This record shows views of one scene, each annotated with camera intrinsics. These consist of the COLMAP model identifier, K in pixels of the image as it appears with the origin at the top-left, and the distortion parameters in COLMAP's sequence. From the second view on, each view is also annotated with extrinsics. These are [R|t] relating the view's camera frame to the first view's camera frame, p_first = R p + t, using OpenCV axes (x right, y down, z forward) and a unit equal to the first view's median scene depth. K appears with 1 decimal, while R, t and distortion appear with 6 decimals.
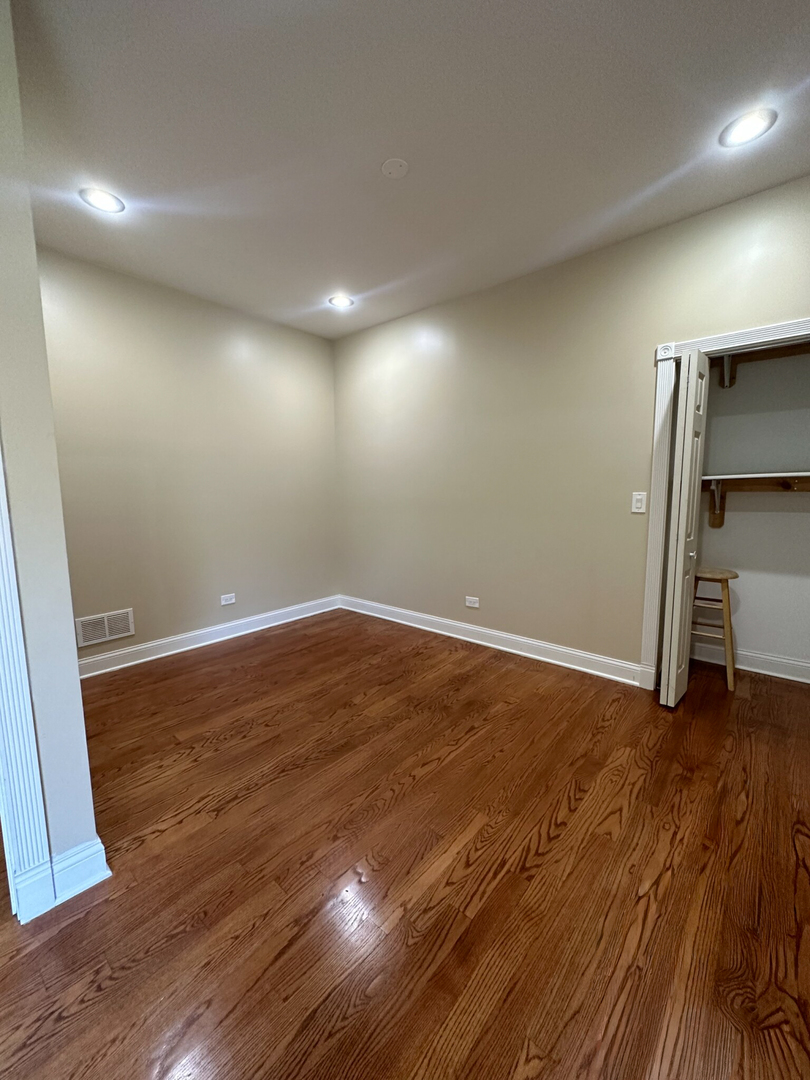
lens RADIAL K [[431.8, 0, 404.7], [0, 431.8, 540.5], [0, 0, 1]] dist [-0.006056, 0.001454]
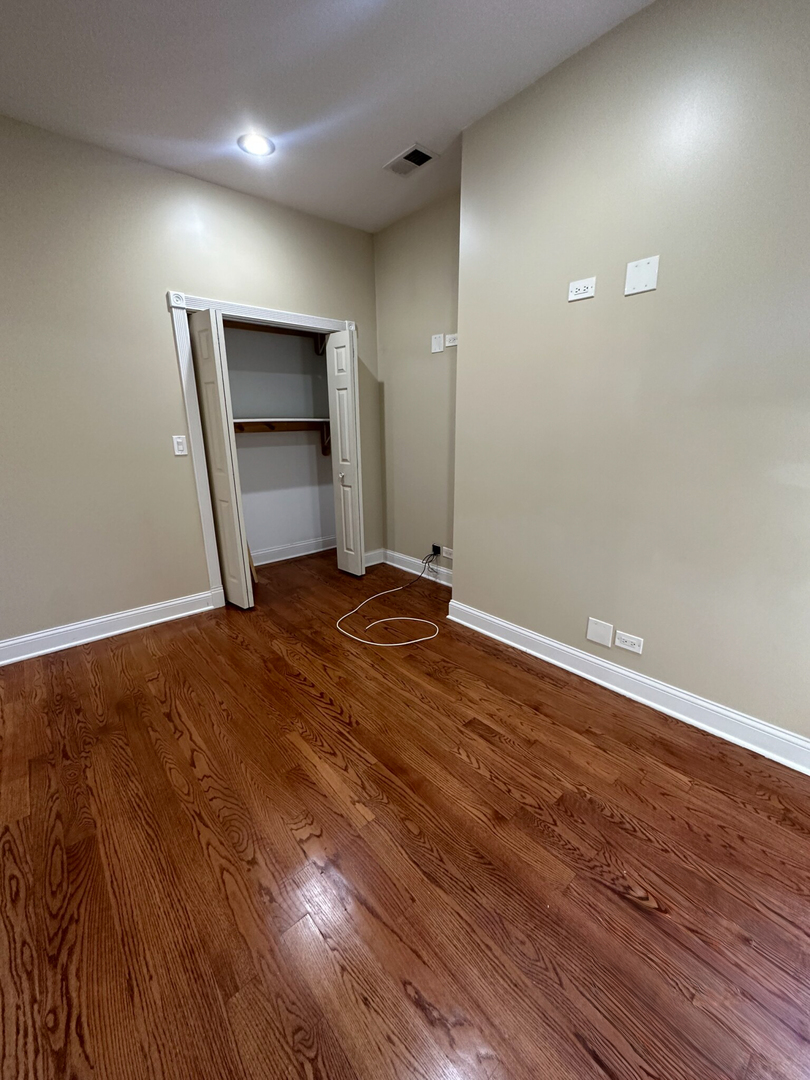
lens RADIAL K [[431.8, 0, 406.6], [0, 431.8, 540.7], [0, 0, 1]] dist [-0.006056, 0.001454]
pose [[0.132251, -0.254198, 0.958067, -0.651106], [0.129255, 0.962727, 0.237592, -0.060359], [-0.982753, 0.092413, 0.160178, 0.437145]]
